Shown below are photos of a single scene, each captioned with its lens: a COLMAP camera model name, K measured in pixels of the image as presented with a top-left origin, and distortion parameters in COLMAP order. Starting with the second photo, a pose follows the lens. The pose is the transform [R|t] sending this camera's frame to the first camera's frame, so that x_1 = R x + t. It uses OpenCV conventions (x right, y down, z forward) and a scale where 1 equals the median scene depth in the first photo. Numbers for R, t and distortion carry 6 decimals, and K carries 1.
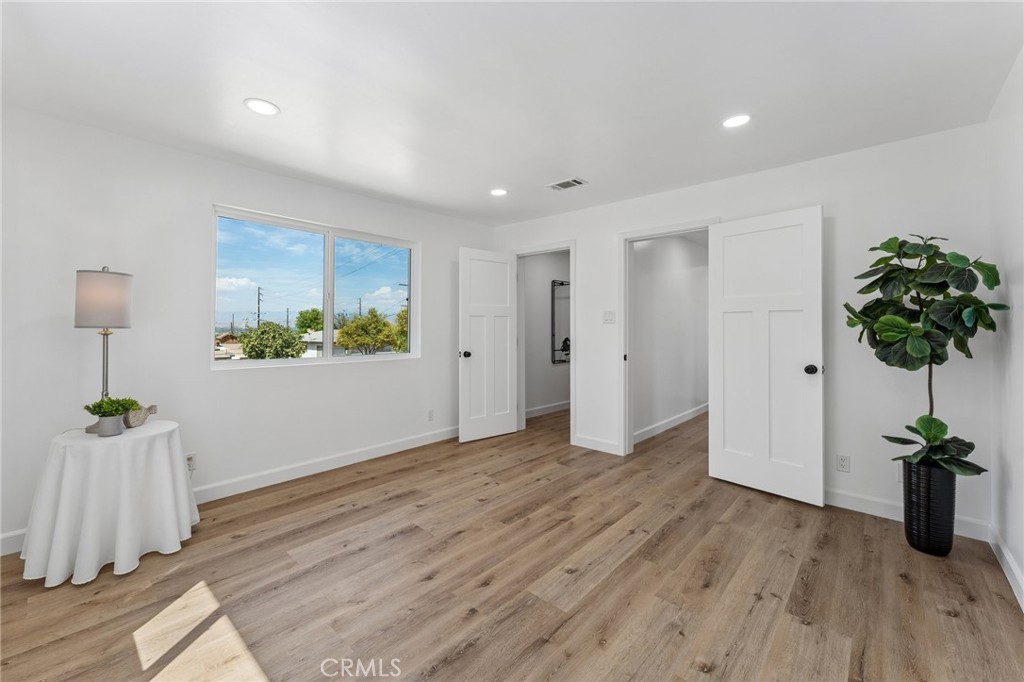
lens RADIAL K [[415.4, 0, 507.8], [0, 415.4, 331.9], [0, 0, 1]] dist [0.004870, 0.000321]
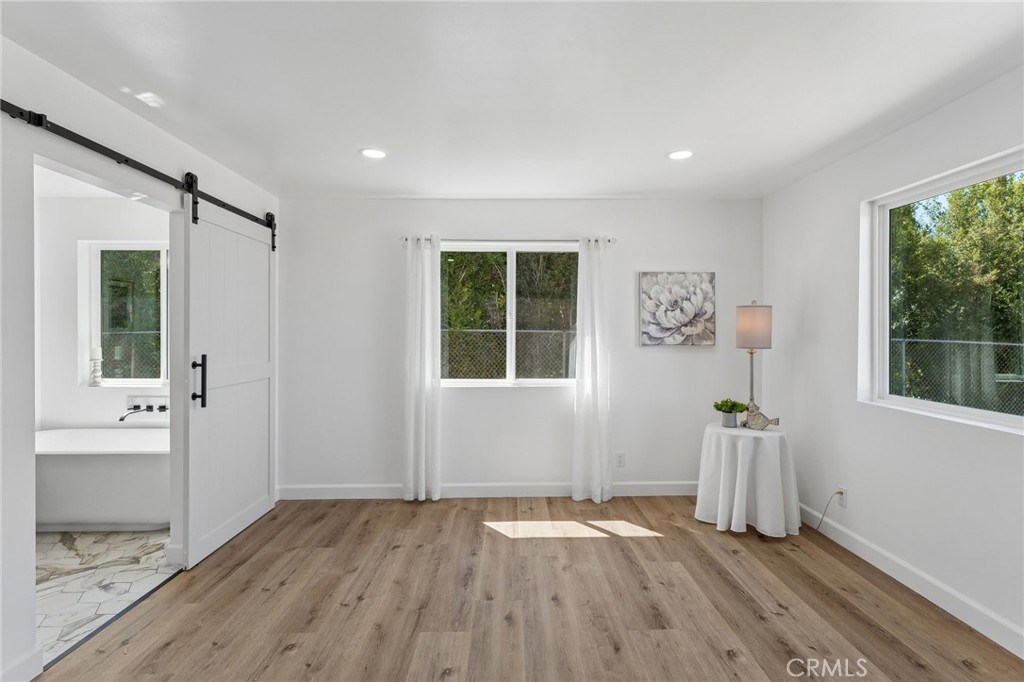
lens RADIAL K [[504.4, 0, 510.1], [0, 504.4, 336.8], [0, 0, 1]] dist [0.001520, -0.001414]
pose [[-0.745868, 0.004134, -0.666081, 0.691415], [-0.008594, 0.999838, 0.015829, -0.067871], [0.666039, 0.017531, -0.745711, 1.778432]]
